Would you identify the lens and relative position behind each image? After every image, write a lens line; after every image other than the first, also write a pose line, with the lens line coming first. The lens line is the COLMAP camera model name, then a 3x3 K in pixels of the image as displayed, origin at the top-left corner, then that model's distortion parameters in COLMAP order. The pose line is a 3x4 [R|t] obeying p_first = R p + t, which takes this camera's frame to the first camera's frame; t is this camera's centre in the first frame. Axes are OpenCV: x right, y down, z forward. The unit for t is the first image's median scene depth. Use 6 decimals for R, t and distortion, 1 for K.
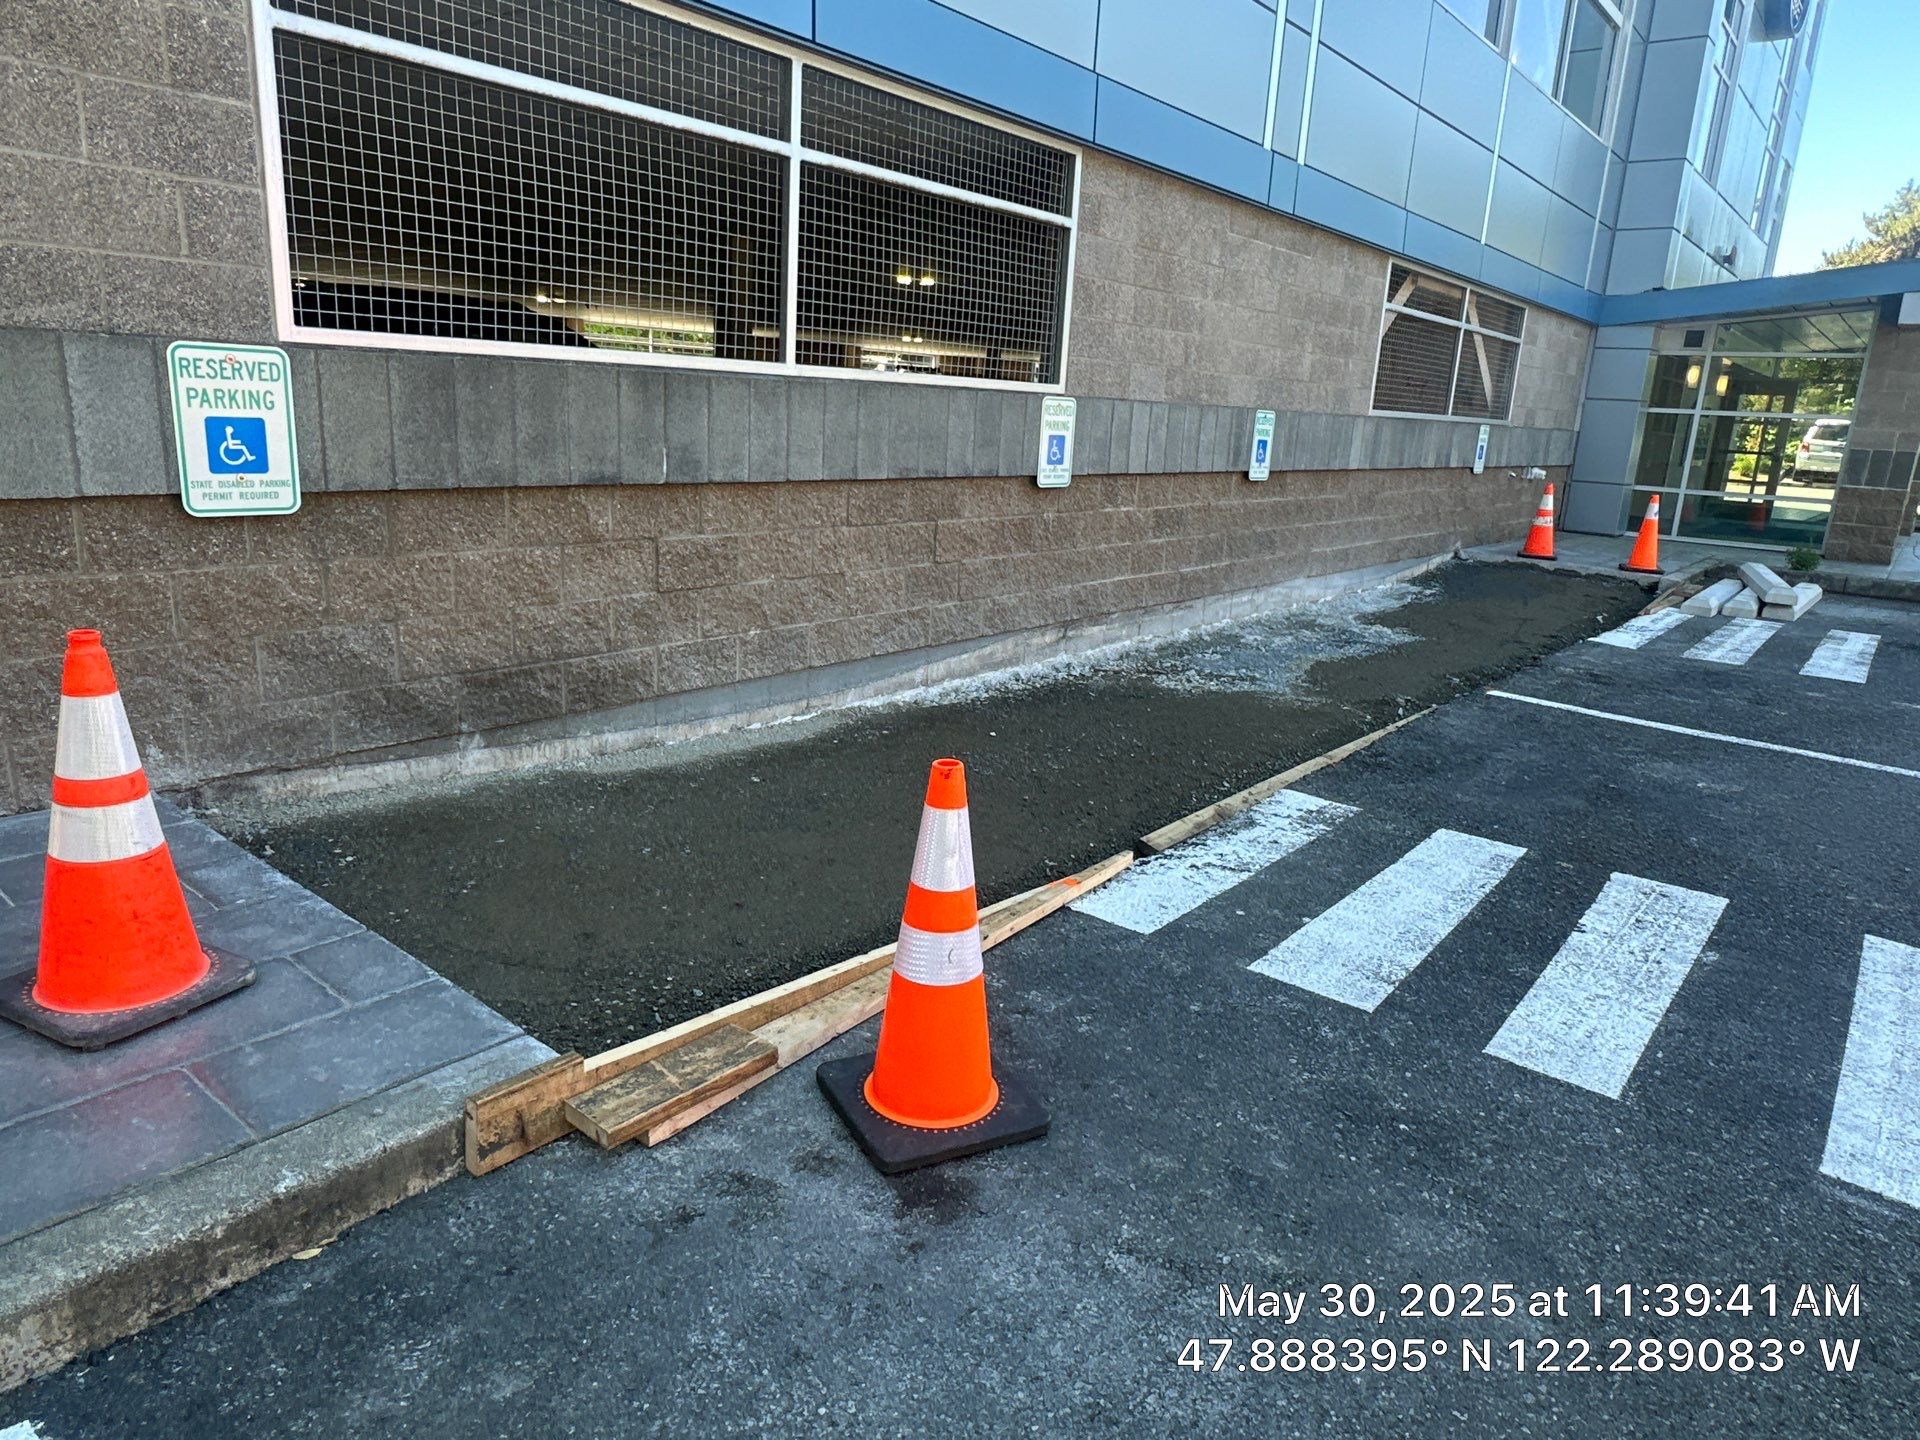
lens RADIAL K [[1225.5, 0, 962.9], [0, 1225.5, 722.9], [0, 0, 1]] dist [-0.004375, -0.002126]
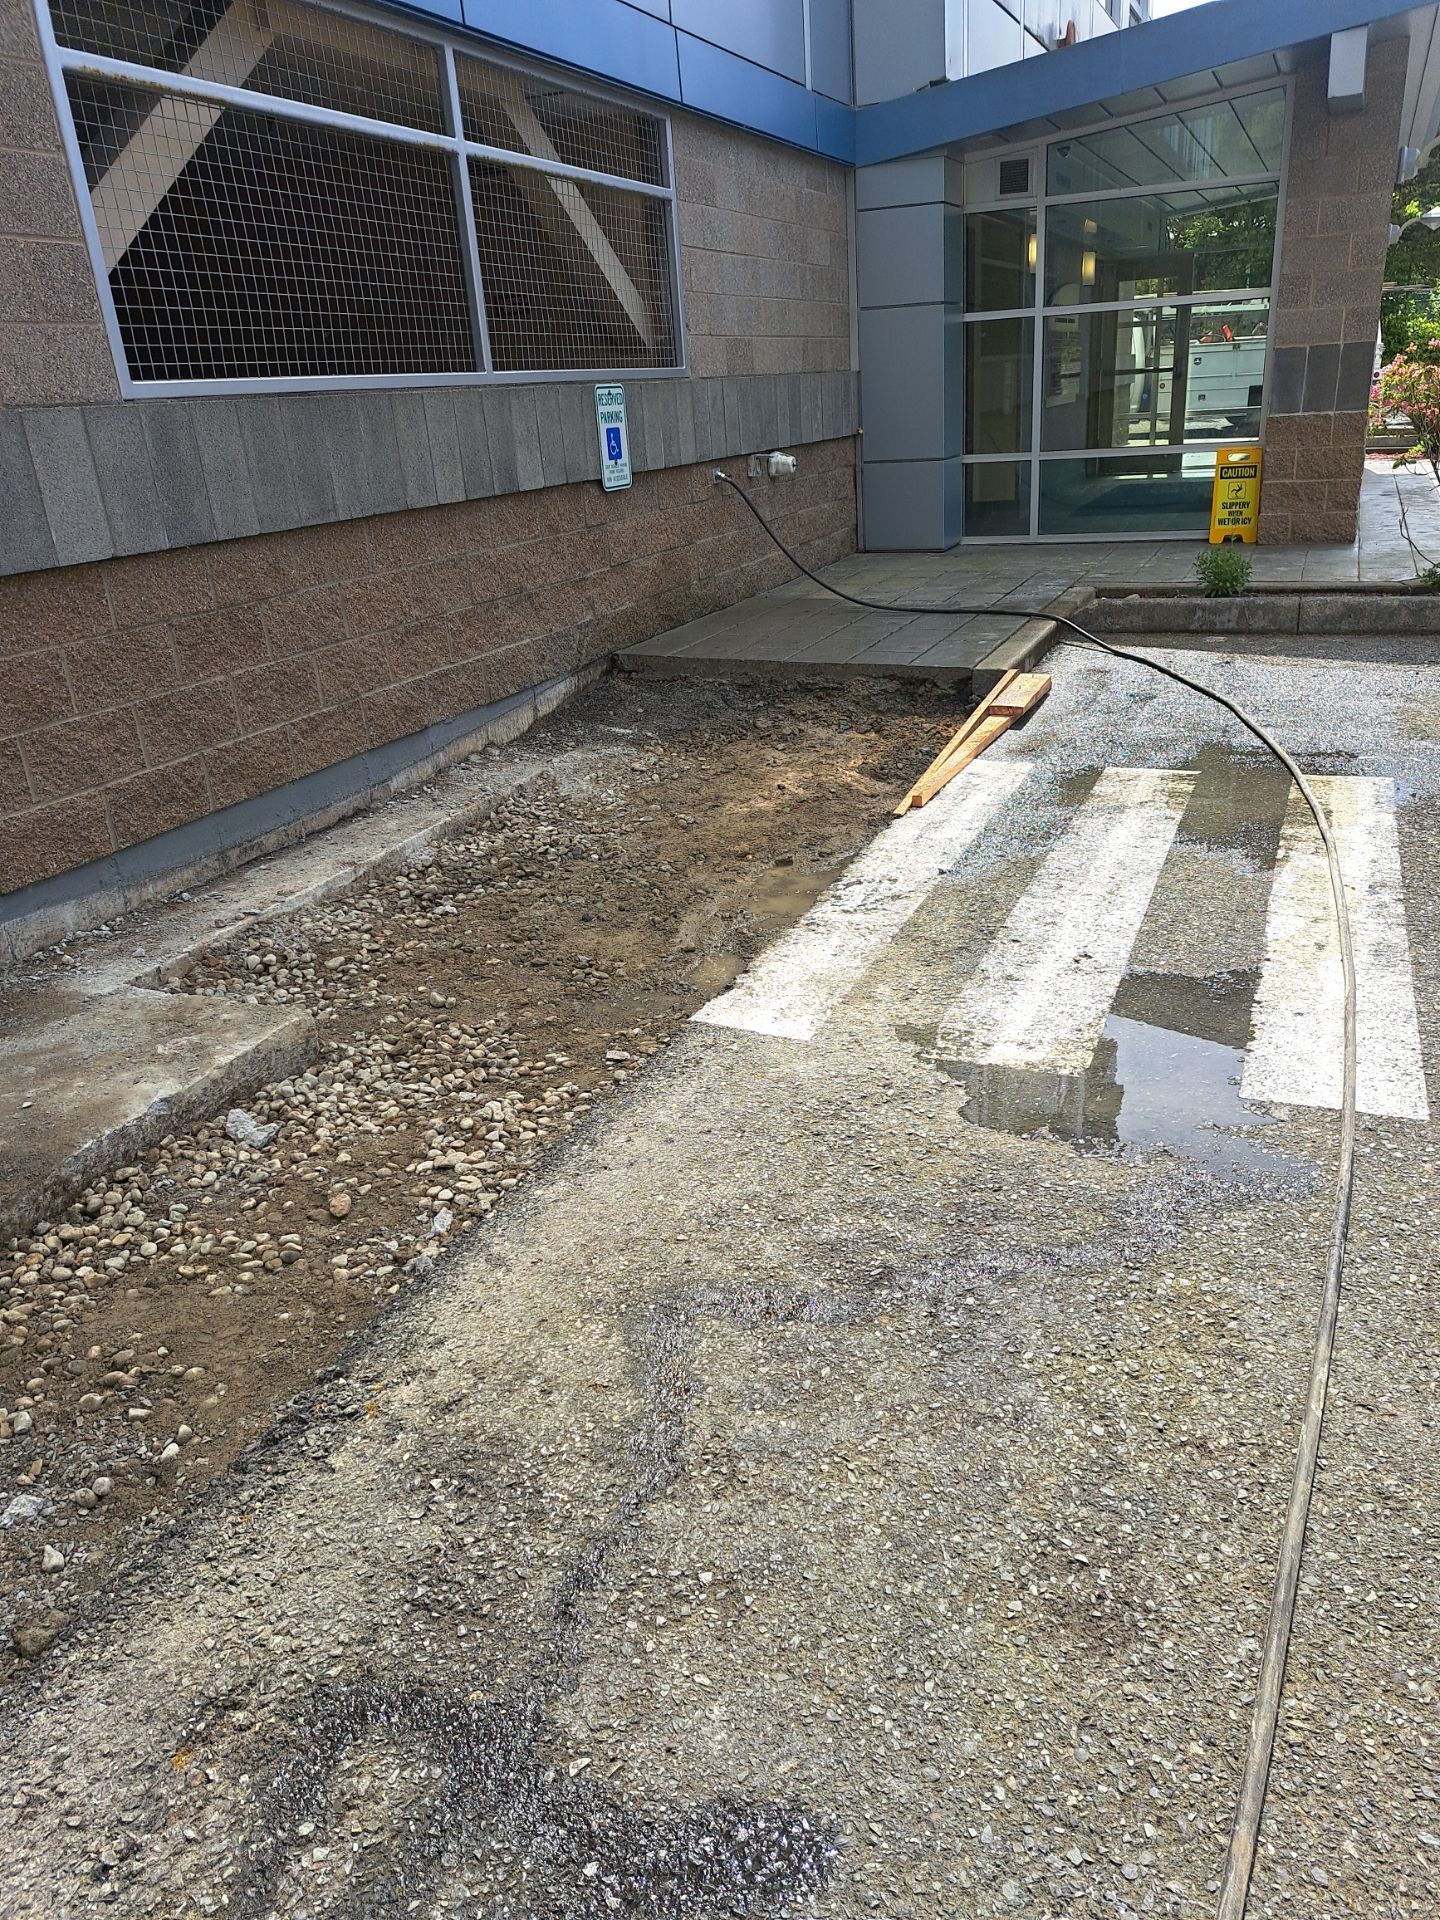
lens RADIAL K [[1375.0, 0, 766.8], [0, 1375.0, 968.6], [0, 0, 1]] dist [0.066819, -0.063735]
pose [[0.949297, -0.211781, 0.232343, 0.788962], [0.176688, 0.970695, 0.162885, -0.251716], [-0.260030, -0.113574, 0.958898, 1.110327]]
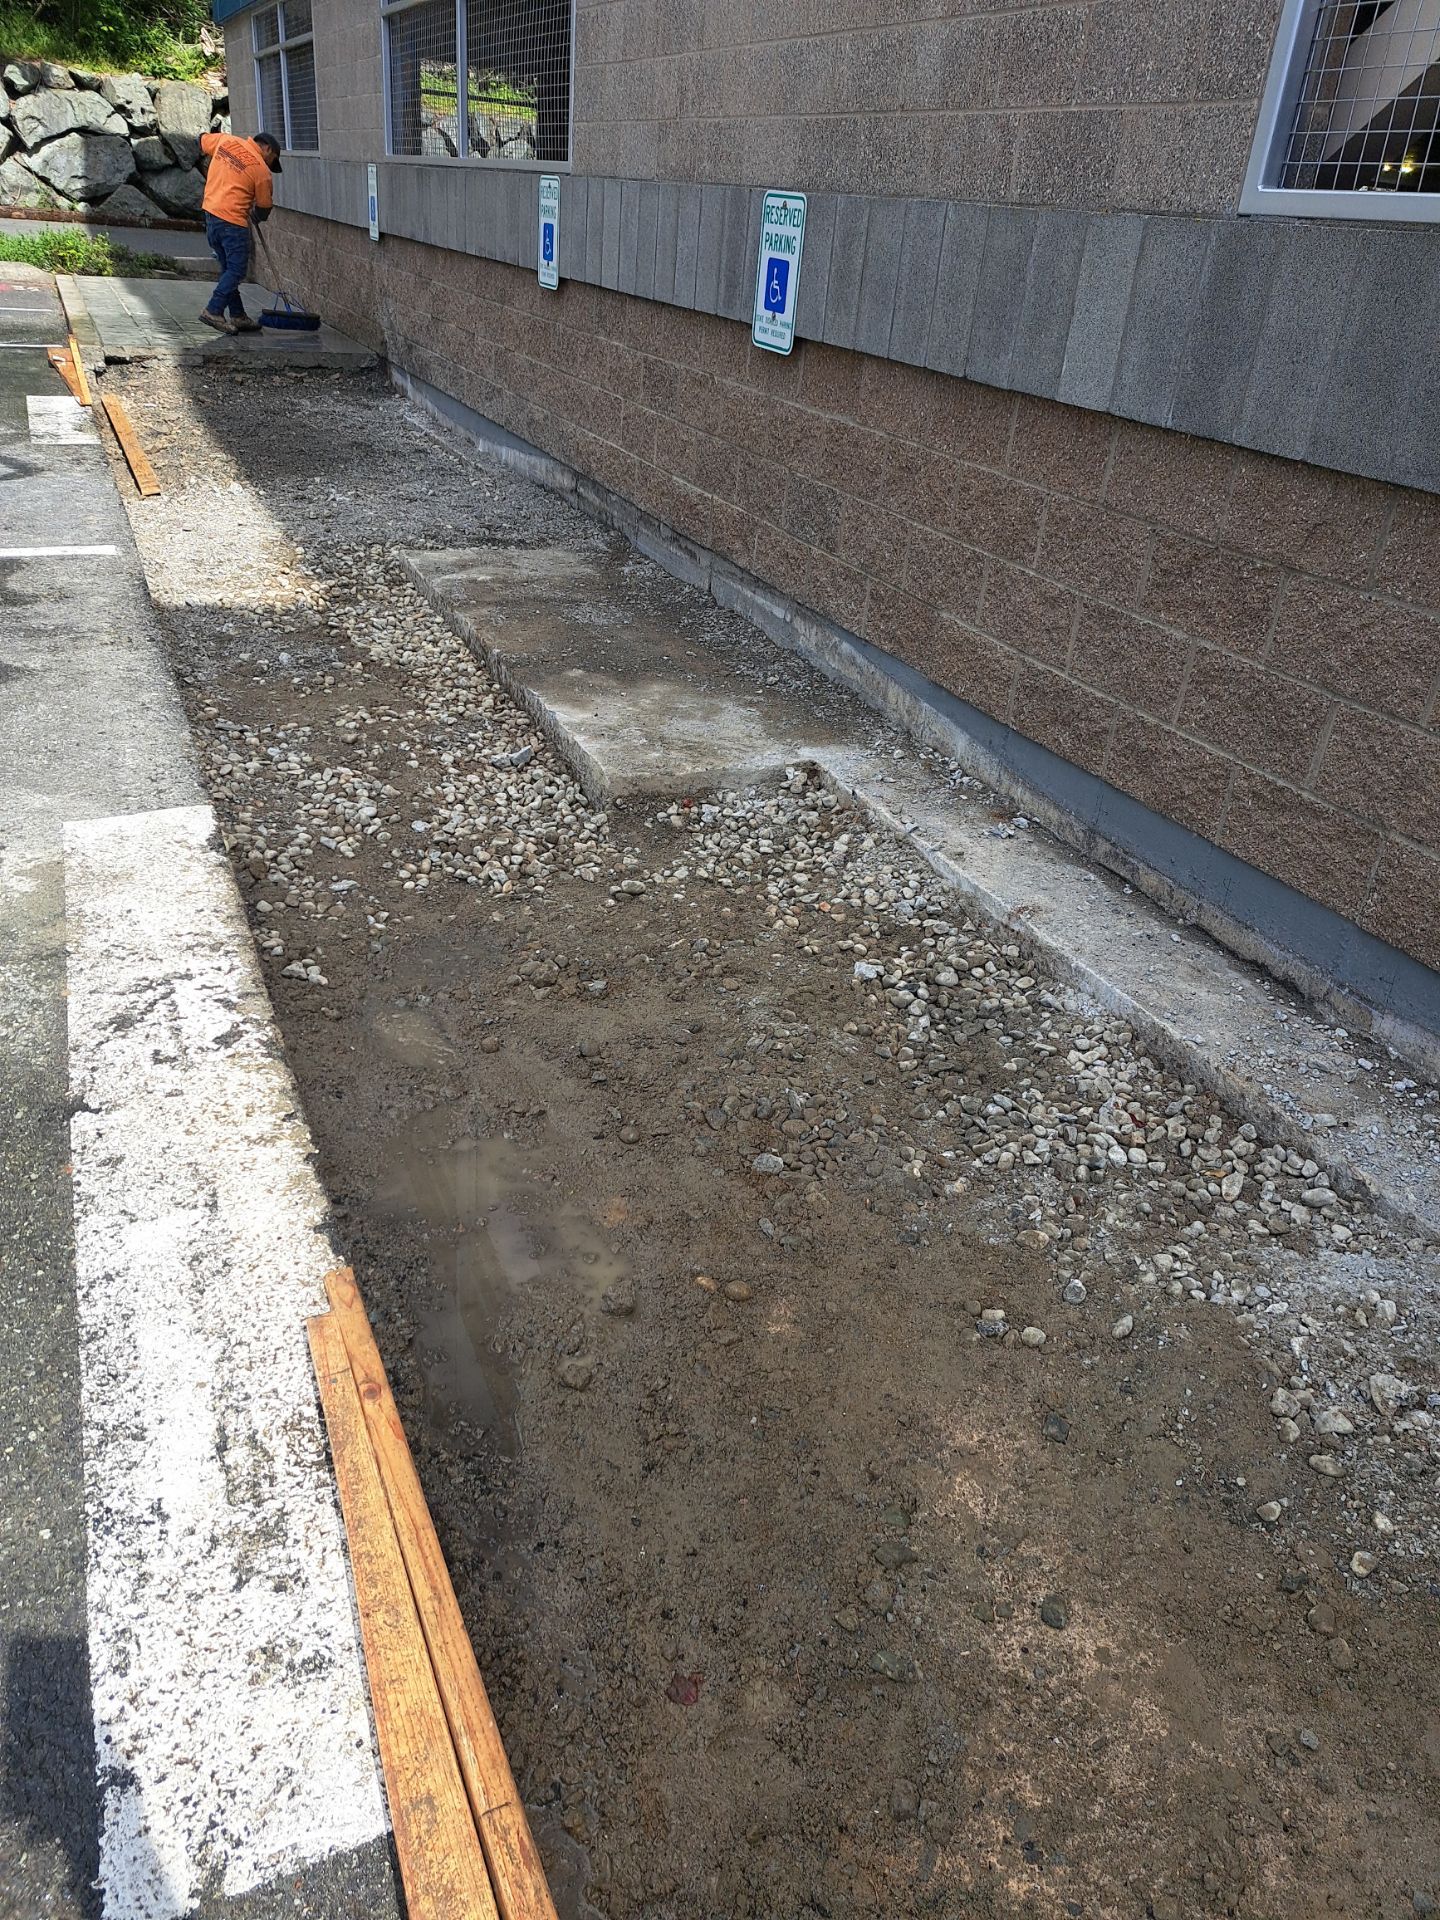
lens RADIAL K [[1360.5, 0, 769.9], [0, 1360.5, 938.5], [0, 0, 1]] dist [0.074913, -0.076695]
pose [[-0.426847, 0.335710, -0.839703, 1.374659], [-0.336106, 0.803134, 0.491943, -0.493769], [0.839544, 0.492214, -0.229981, 2.188263]]
